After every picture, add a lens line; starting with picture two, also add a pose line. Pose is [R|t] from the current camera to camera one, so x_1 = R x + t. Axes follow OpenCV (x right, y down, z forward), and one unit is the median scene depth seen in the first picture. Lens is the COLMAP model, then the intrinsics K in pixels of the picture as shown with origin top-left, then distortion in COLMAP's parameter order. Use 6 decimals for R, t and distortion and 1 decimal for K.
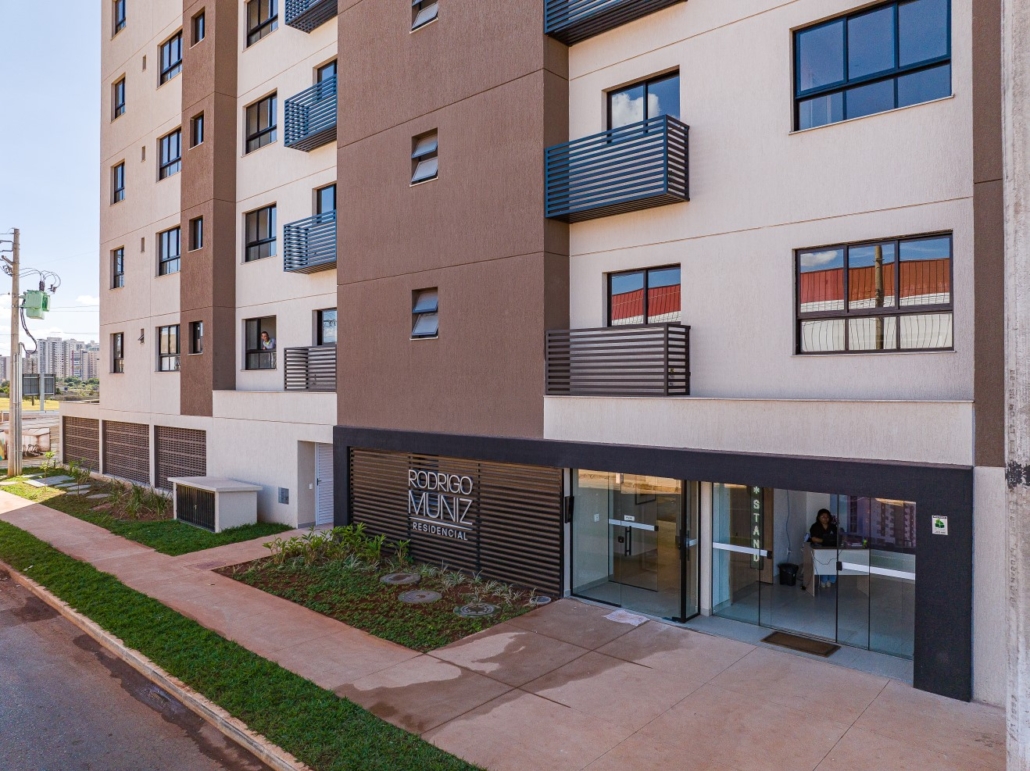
lens RADIAL K [[727.7, 0, 515.8], [0, 727.7, 383.5], [0, 0, 1]] dist [-0.054029, 0.028330]
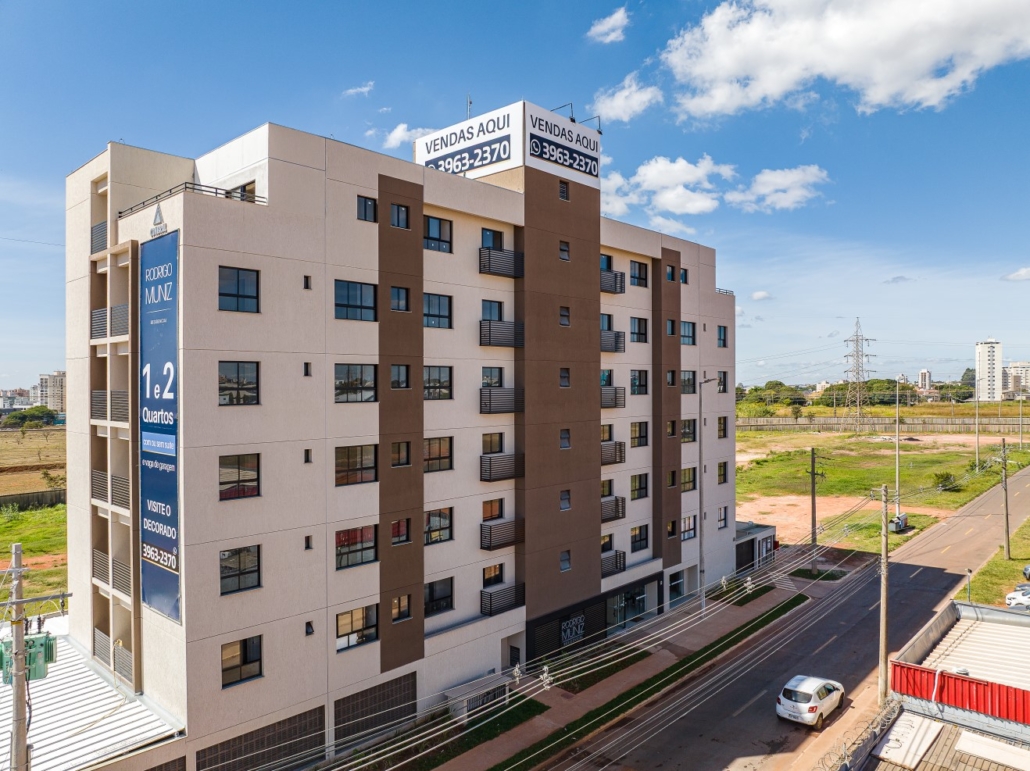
lens RADIAL K [[727.7, 0, 515.9], [0, 727.7, 382.8], [0, 0, 1]] dist [-0.054029, 0.028330]
pose [[-0.005797, 0.003173, 0.999978, -2.845446], [0.005253, 0.999981, -0.003142, -0.760220], [-0.999969, 0.005234, -0.005814, 1.249385]]
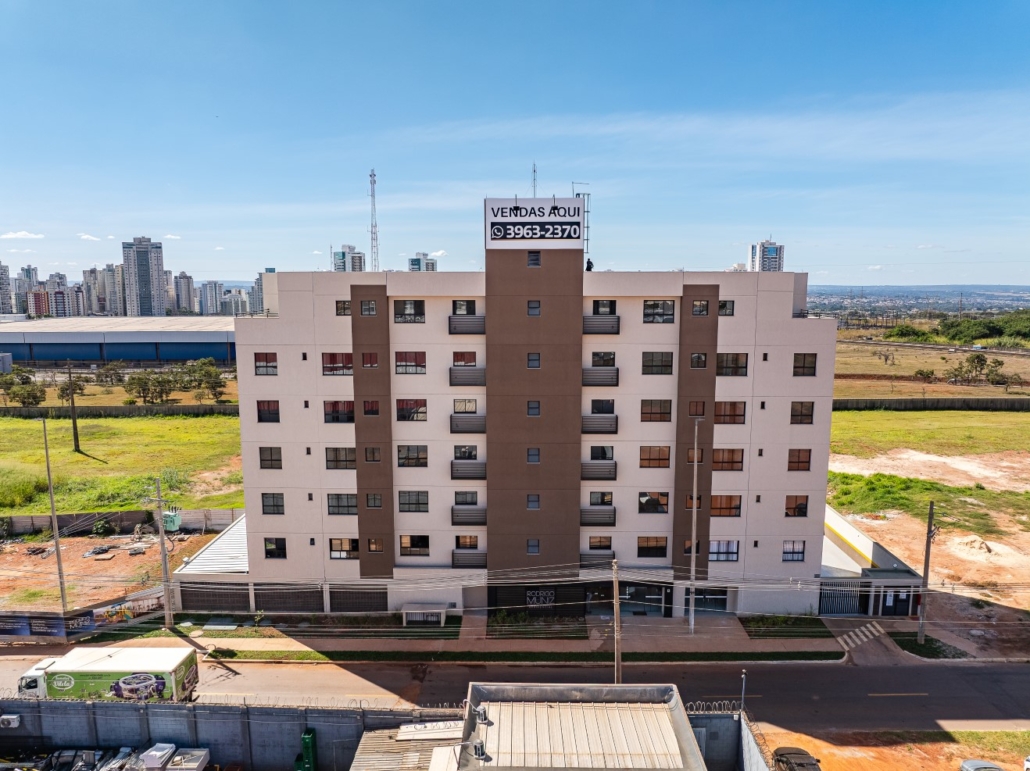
lens RADIAL K [[727.7, 0, 514.9], [0, 727.7, 383.2], [0, 0, 1]] dist [-0.054029, 0.028330]
pose [[0.745917, -0.092013, 0.659652, -2.462872], [-0.000119, 0.990393, 0.138282, -1.383926], [-0.666039, -0.103226, 0.738740, -1.424735]]
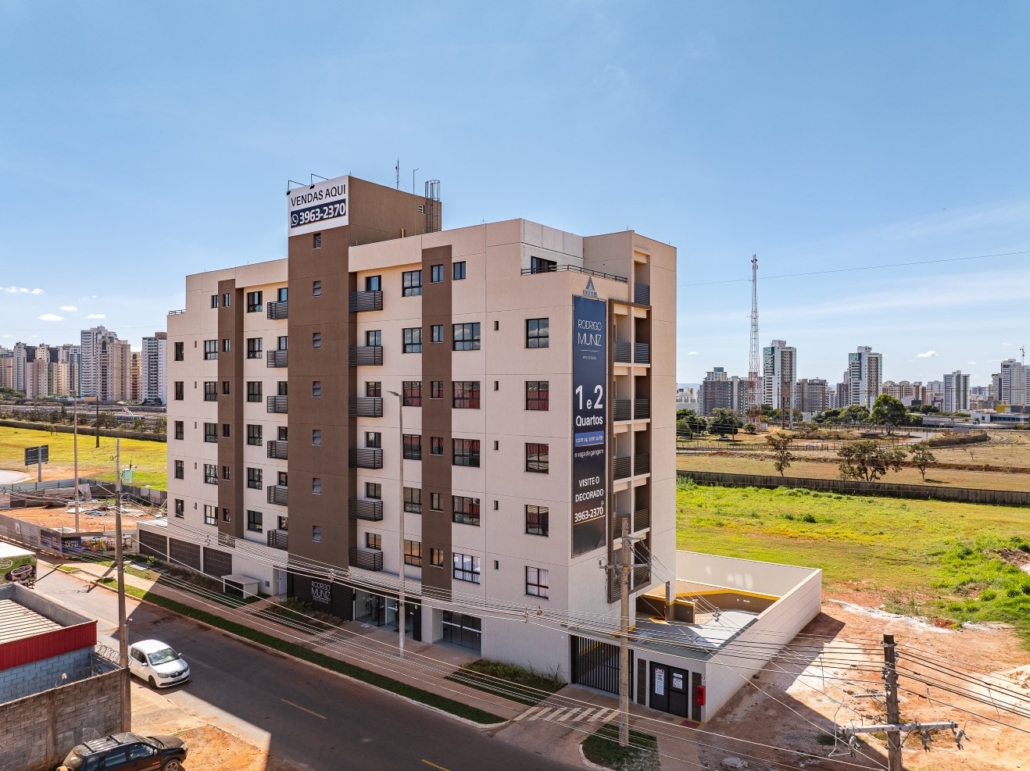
lens RADIAL K [[727.7, 0, 514.7], [0, 727.7, 383.4], [0, 0, 1]] dist [-0.054029, 0.028330]
pose [[0.994943, 0.003480, 0.100382, 0.453851], [-0.003294, 0.999993, -0.002021, -0.809973], [-0.100389, 0.001680, 0.994947, -2.449133]]
